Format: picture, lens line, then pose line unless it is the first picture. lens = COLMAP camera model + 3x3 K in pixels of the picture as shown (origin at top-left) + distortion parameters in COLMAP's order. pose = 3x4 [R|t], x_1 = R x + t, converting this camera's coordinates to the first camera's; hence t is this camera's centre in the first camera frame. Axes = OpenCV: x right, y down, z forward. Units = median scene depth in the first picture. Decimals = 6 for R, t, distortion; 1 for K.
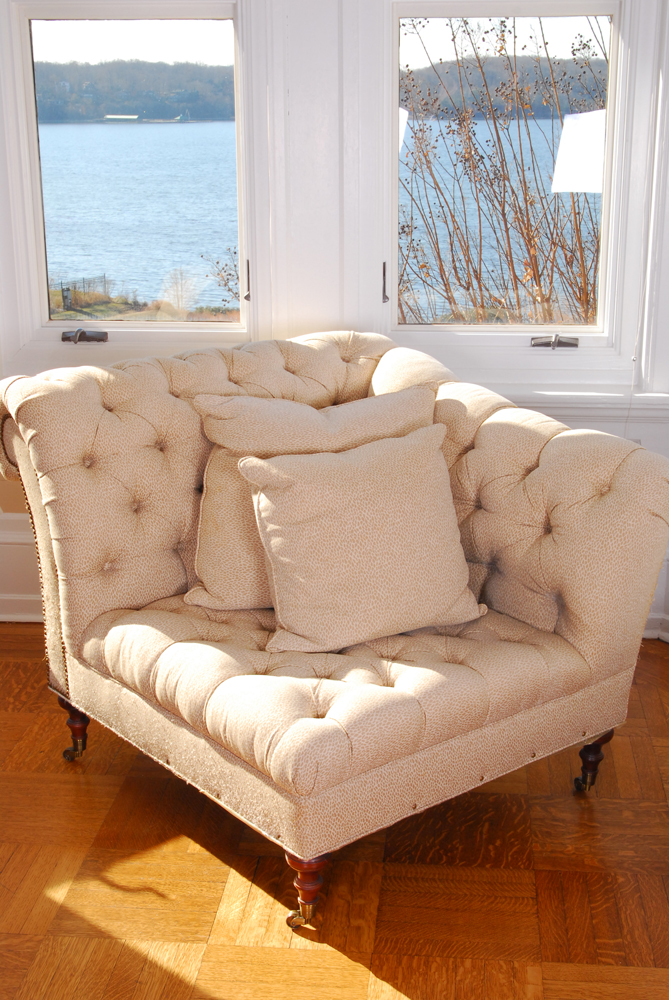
lens RADIAL K [[1403.2, 0, 326.1], [0, 1403.2, 492.7], [0, 0, 1]] dist [0.046491, 0.000000]
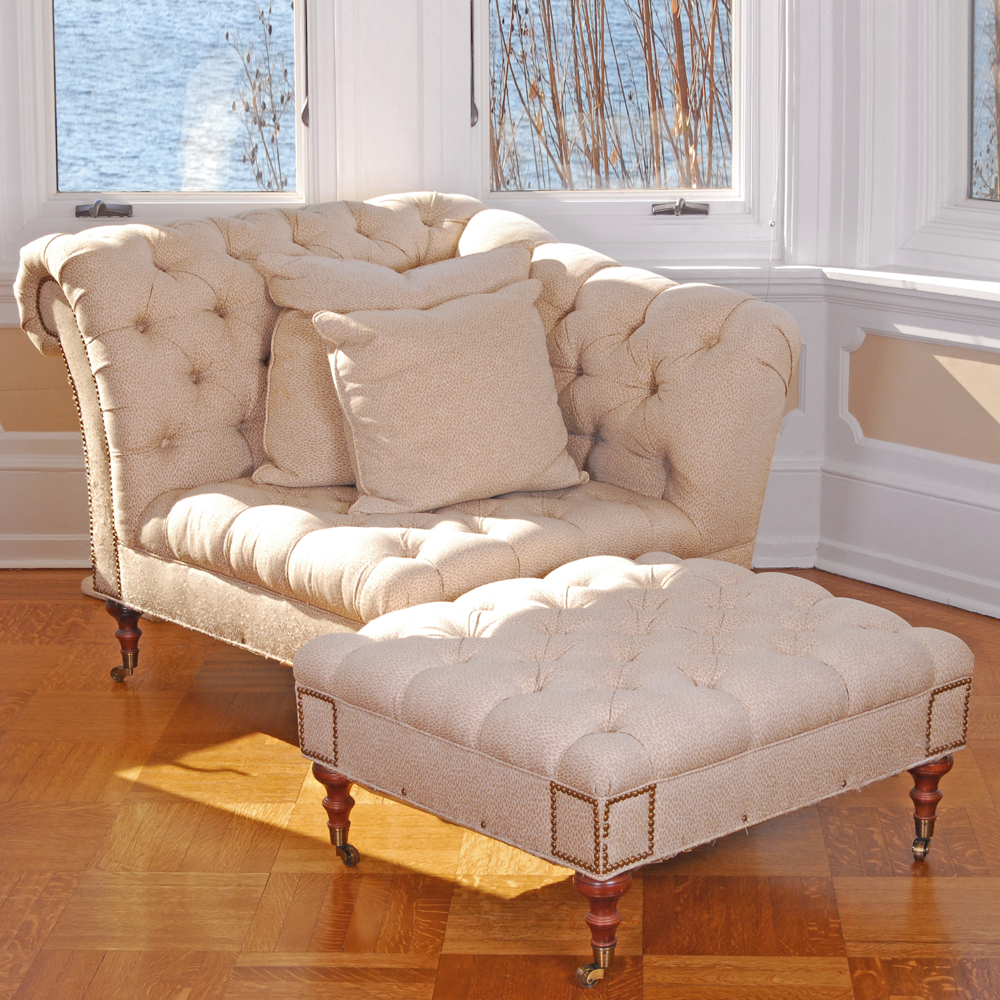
lens RADIAL K [[2453.8, 0, 502.0], [0, 2453.8, 507.4], [0, 0, 1]] dist [0.128814, 0.000000]
pose [[0.998815, -0.019815, 0.044457, -0.012517], [0.021274, 0.999242, -0.032592, 0.150210], [-0.043778, 0.033500, 0.998479, -0.574050]]
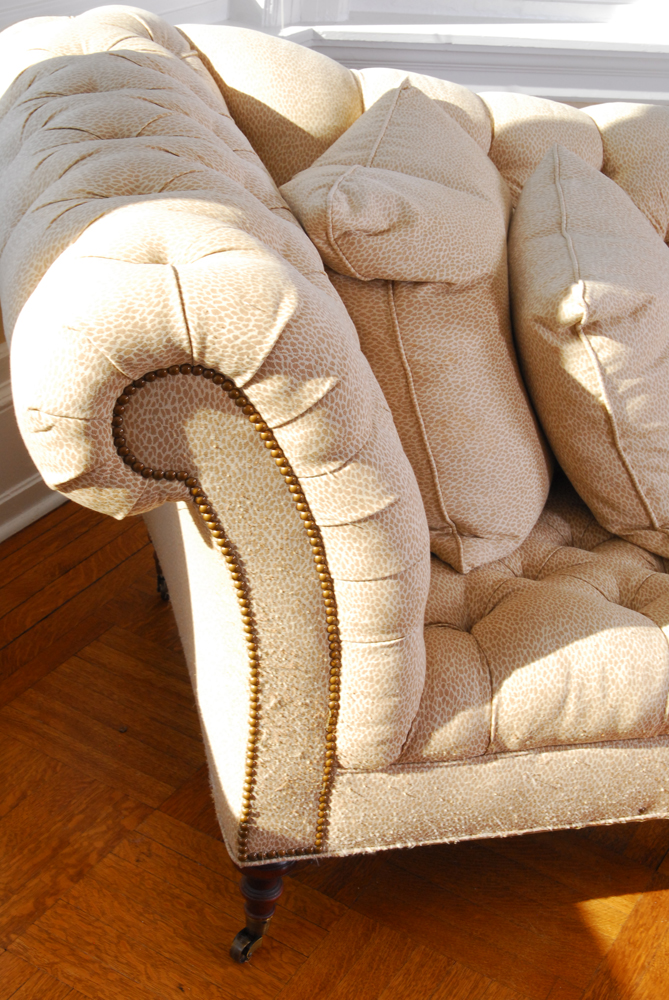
lens RADIAL K [[1568.1, 0, 326.3], [0, 1568.1, 501.7], [0, 0, 1]] dist [0.040175, 0.000000]
pose [[0.402636, -0.424701, 0.810872, -0.616078], [0.155584, 0.904713, 0.396596, -0.202649], [-0.902041, -0.033525, 0.430347, 0.785905]]
